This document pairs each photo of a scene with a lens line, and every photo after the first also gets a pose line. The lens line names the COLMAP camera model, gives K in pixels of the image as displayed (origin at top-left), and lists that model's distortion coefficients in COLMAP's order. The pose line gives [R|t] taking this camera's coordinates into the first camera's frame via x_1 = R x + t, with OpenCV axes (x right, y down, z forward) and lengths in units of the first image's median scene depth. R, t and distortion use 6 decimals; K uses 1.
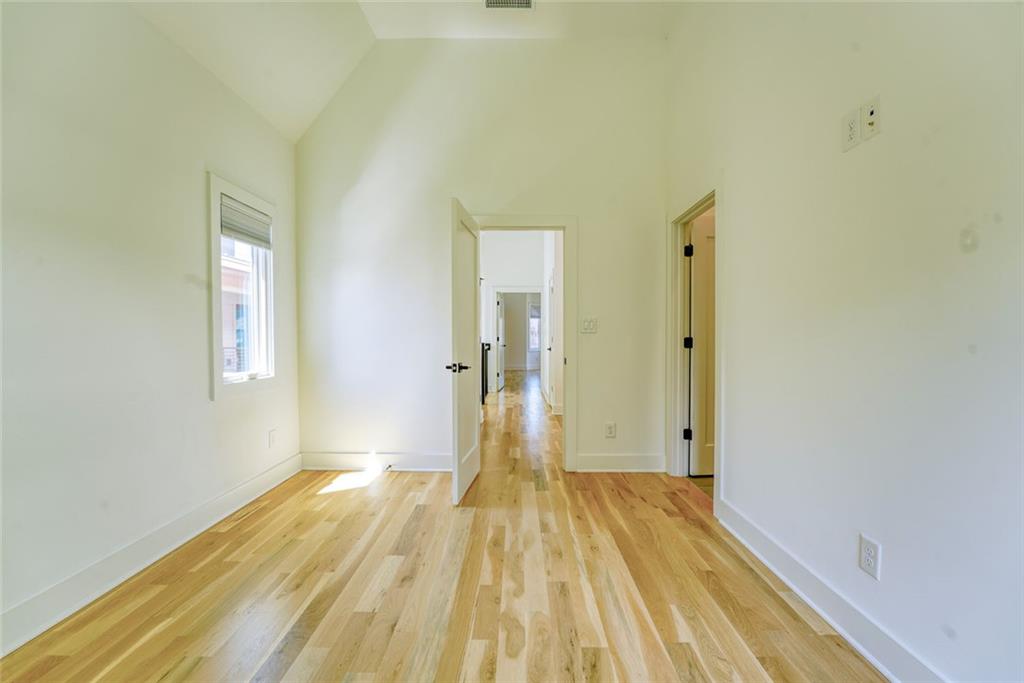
lens RADIAL K [[425.1, 0, 514.6], [0, 425.1, 343.7], [0, 0, 1]] dist [-0.027890, 0.000299]
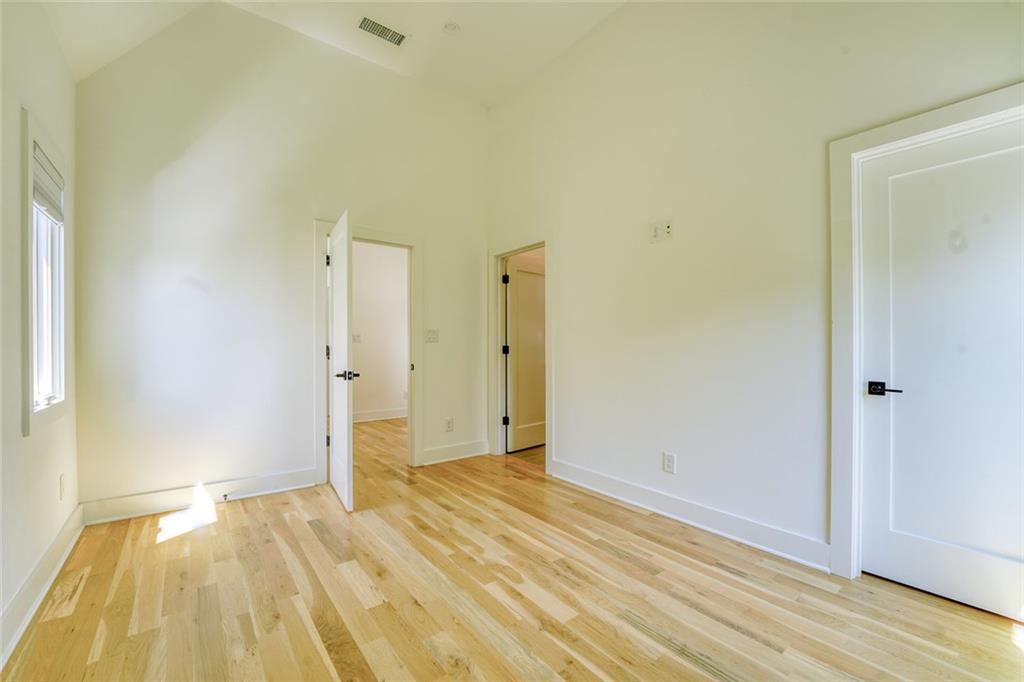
lens RADIAL K [[420.5, 0, 508.6], [0, 420.5, 344.4], [0, 0, 1]] dist [-0.027744, 0.002478]
pose [[0.785433, 0.002472, 0.618942, -0.469562], [0.009338, 0.999831, -0.015843, 0.001917], [-0.618877, 0.018223, 0.785277, -0.023155]]
